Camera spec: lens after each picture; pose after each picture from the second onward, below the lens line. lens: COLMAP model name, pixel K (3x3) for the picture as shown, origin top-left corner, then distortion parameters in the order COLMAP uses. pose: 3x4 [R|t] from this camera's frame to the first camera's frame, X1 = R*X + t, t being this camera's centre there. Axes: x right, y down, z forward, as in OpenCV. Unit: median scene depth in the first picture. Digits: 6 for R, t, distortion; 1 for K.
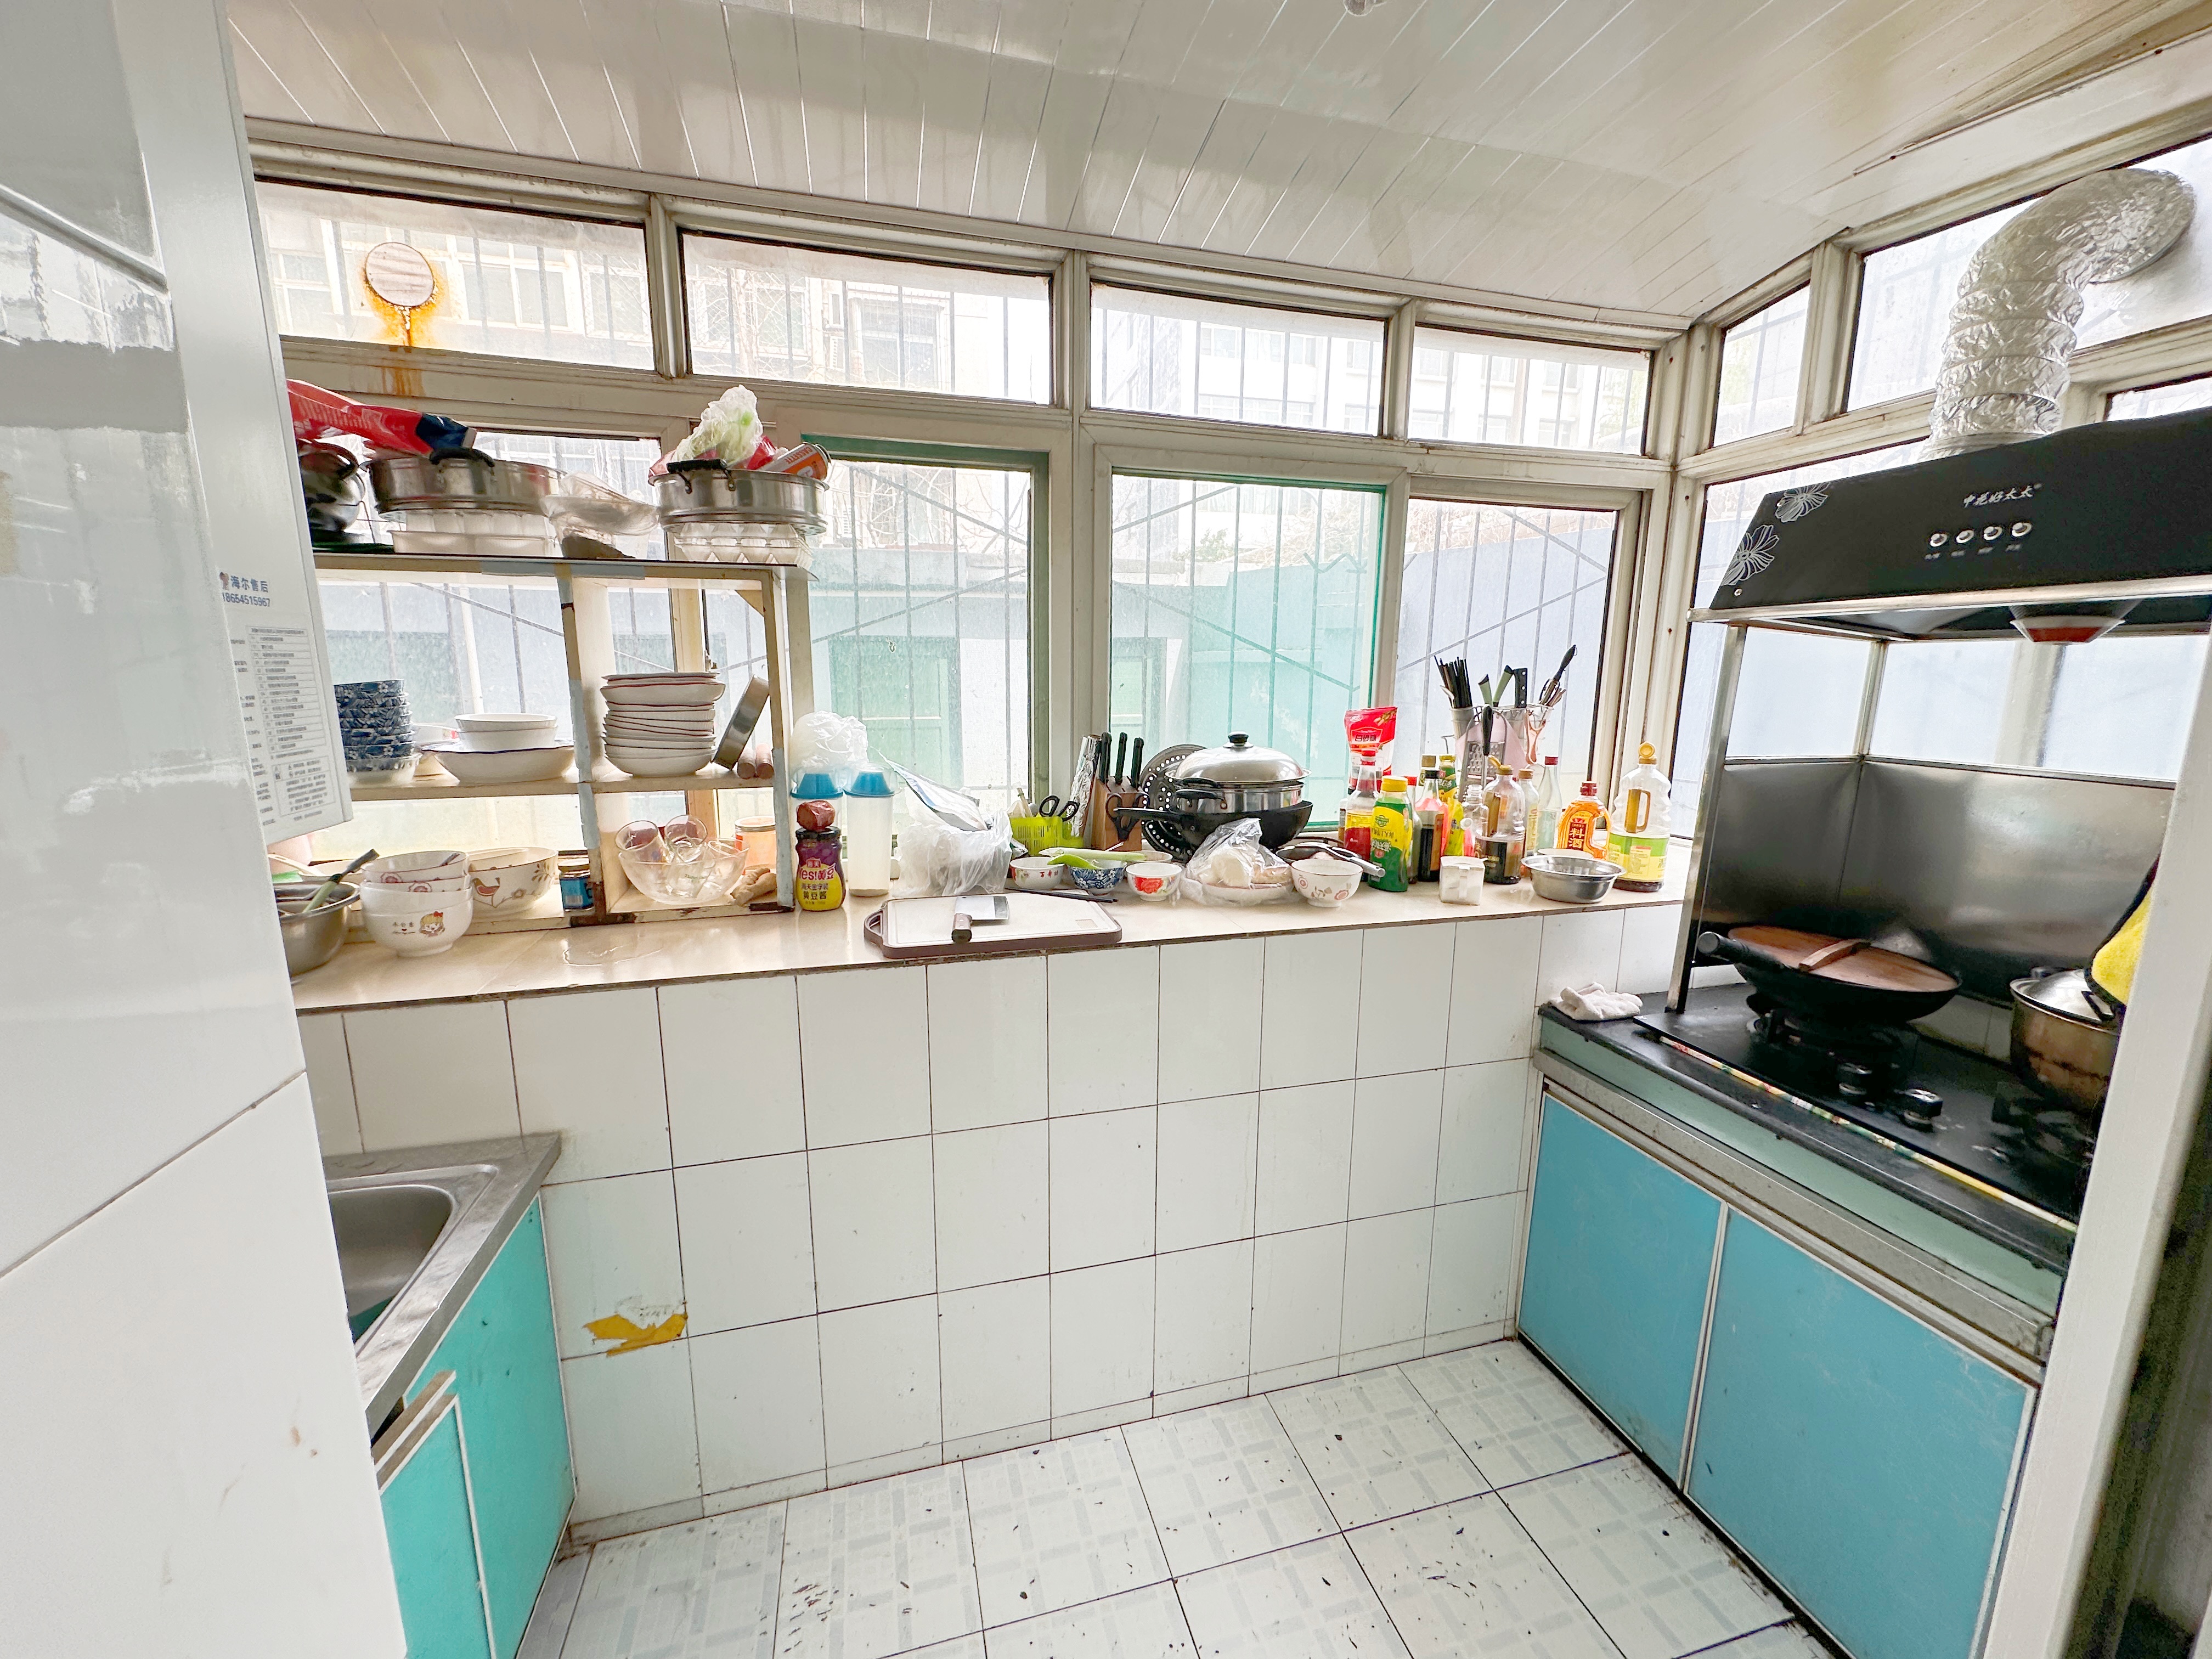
lens RADIAL K [[882.7, 0, 1102.2], [0, 882.7, 831.5], [0, 0, 1]] dist [0.003469, 0.000549]
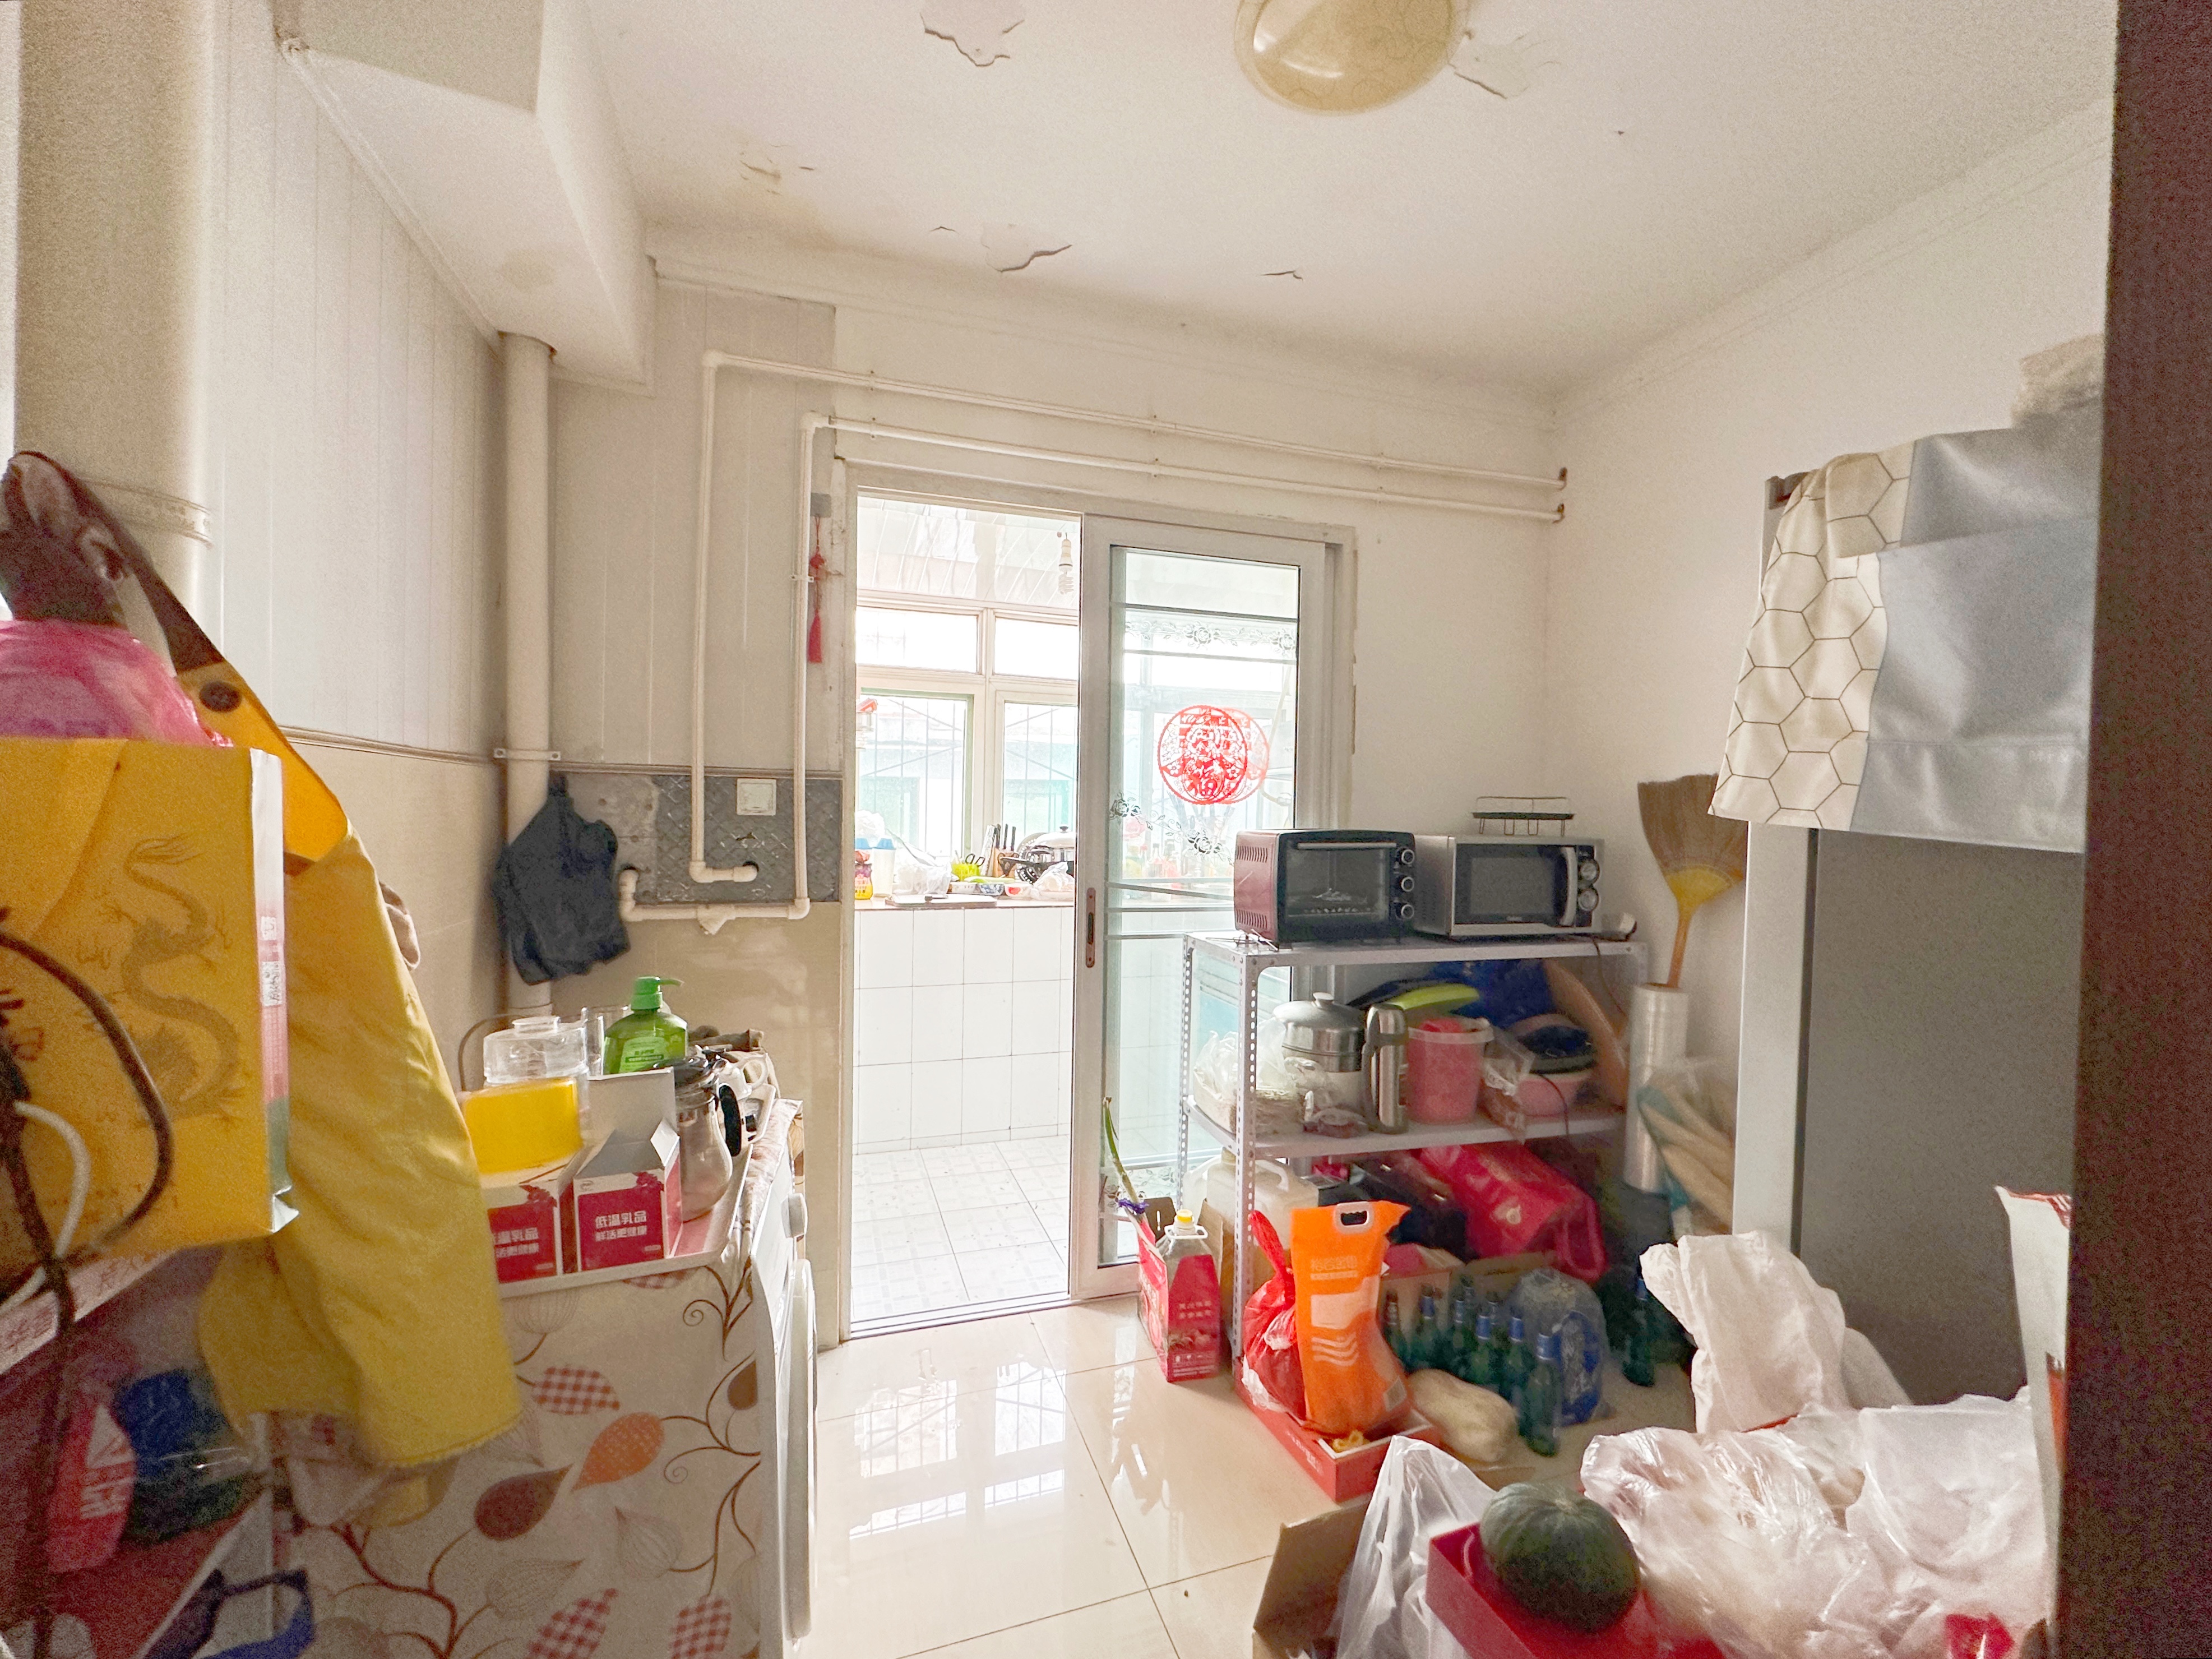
lens RADIAL K [[882.8, 0, 1105.6], [0, 882.8, 834.2], [0, 0, 1]] dist [0.003469, 0.000549]
pose [[0.998091, 0.010675, 0.060833, 0.127929], [-0.001096, 0.987856, -0.155371, 0.233719], [-0.061753, 0.155008, 0.985981, -1.051446]]
